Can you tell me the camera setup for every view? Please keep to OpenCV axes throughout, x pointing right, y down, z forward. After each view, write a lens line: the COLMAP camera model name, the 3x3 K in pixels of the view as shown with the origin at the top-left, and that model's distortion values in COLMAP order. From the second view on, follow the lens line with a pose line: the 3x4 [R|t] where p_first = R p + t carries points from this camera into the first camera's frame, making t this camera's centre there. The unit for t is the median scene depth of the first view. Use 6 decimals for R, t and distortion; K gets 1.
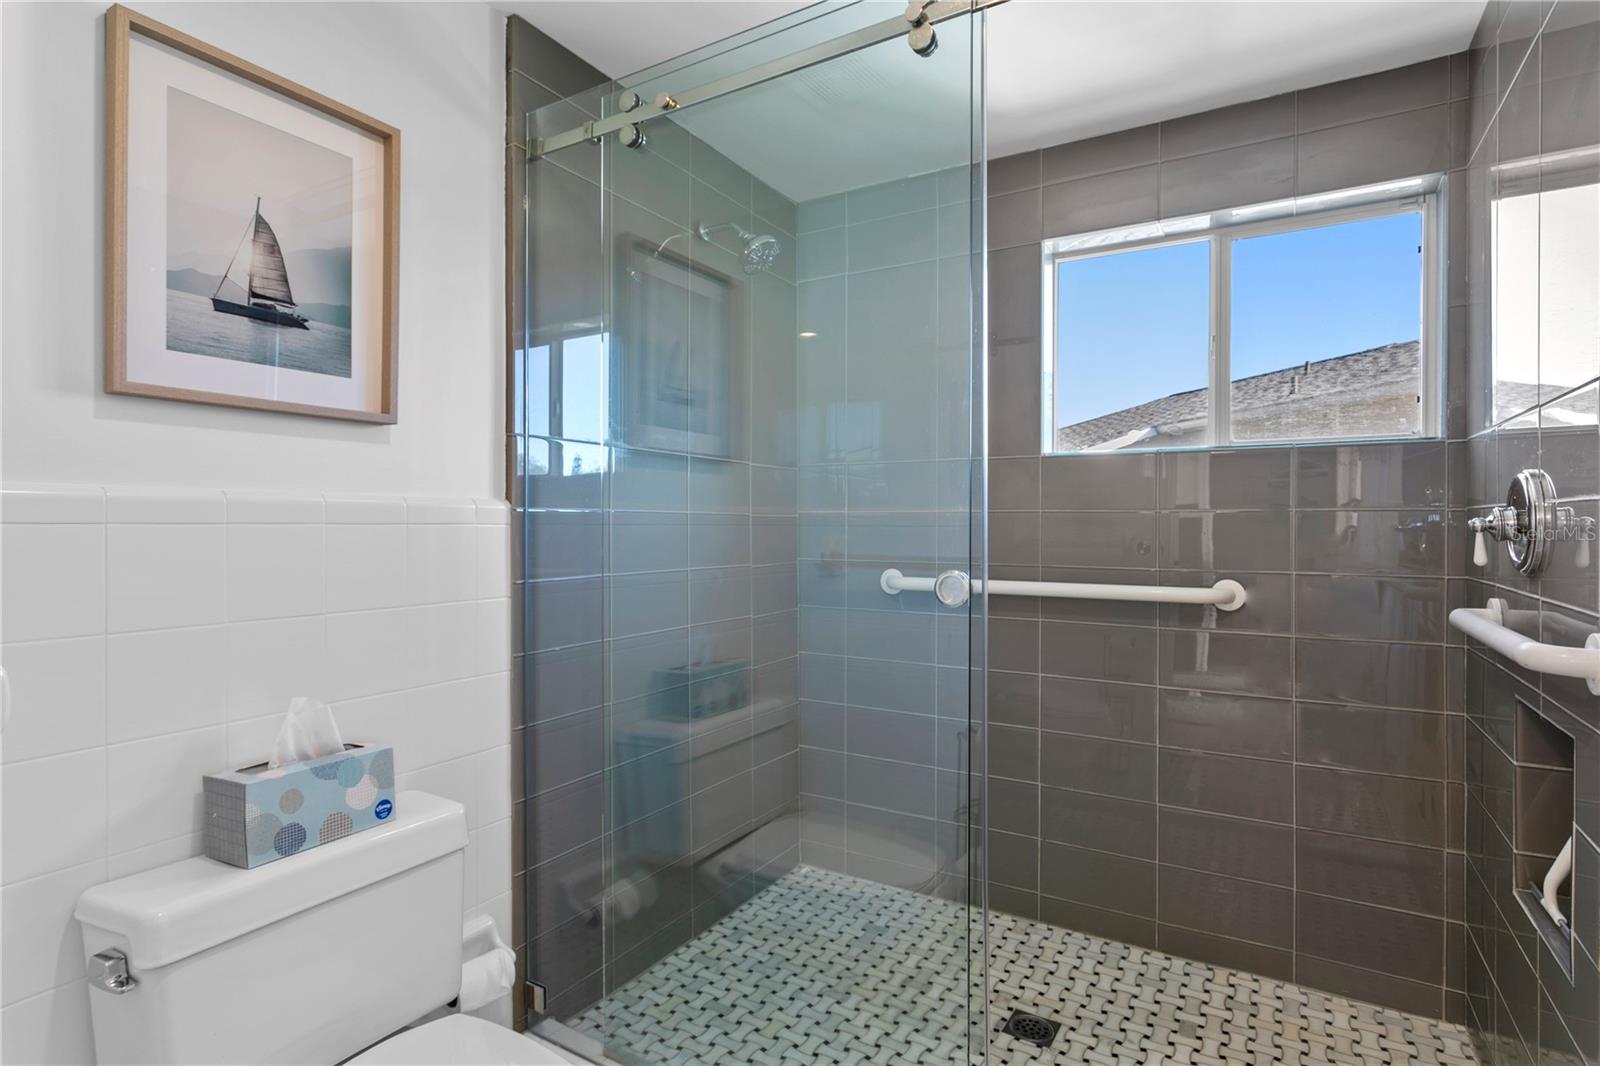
lens RADIAL K [[794.1, 0, 810.6], [0, 794.1, 526.4], [0, 0, 1]] dist [0.001031, 0.000521]
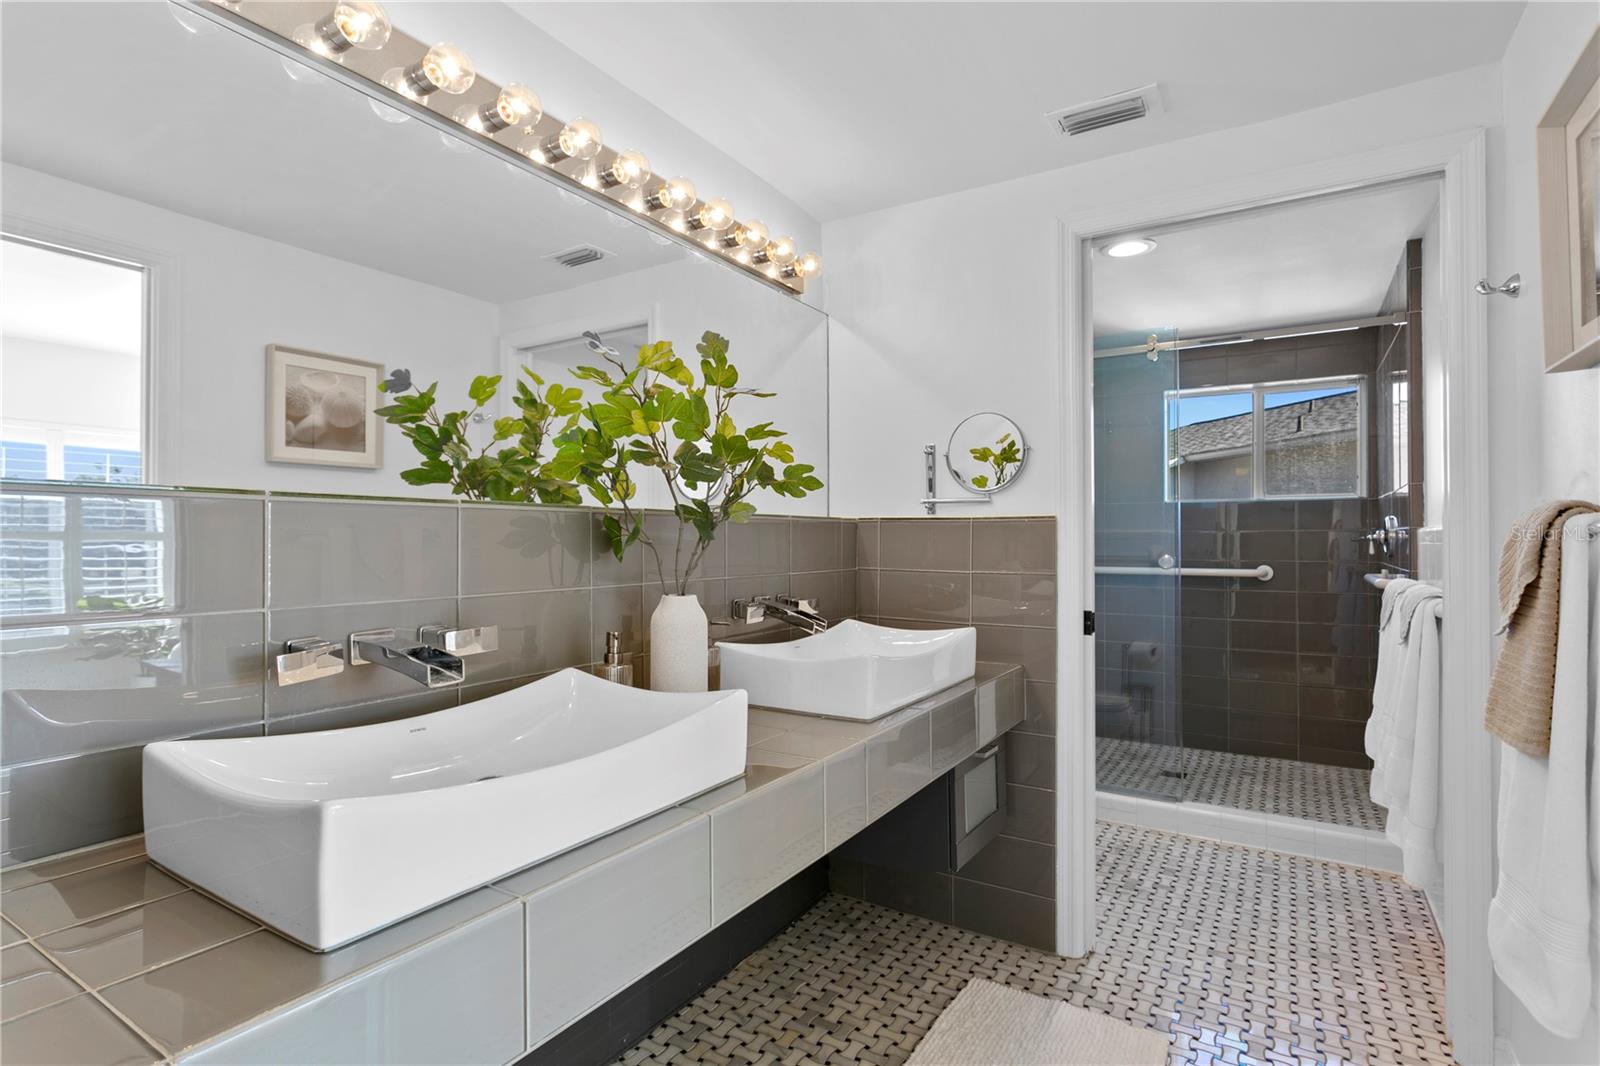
lens RADIAL K [[794.1, 0, 788.7], [0, 794.1, 538.3], [0, 0, 1]] dist [0.001031, 0.000521]
pose [[0.999591, -0.004777, -0.028205, -0.682721], [0.004645, 0.999978, -0.004733, 0.001725], [0.028227, 0.004600, 0.999591, -1.149385]]
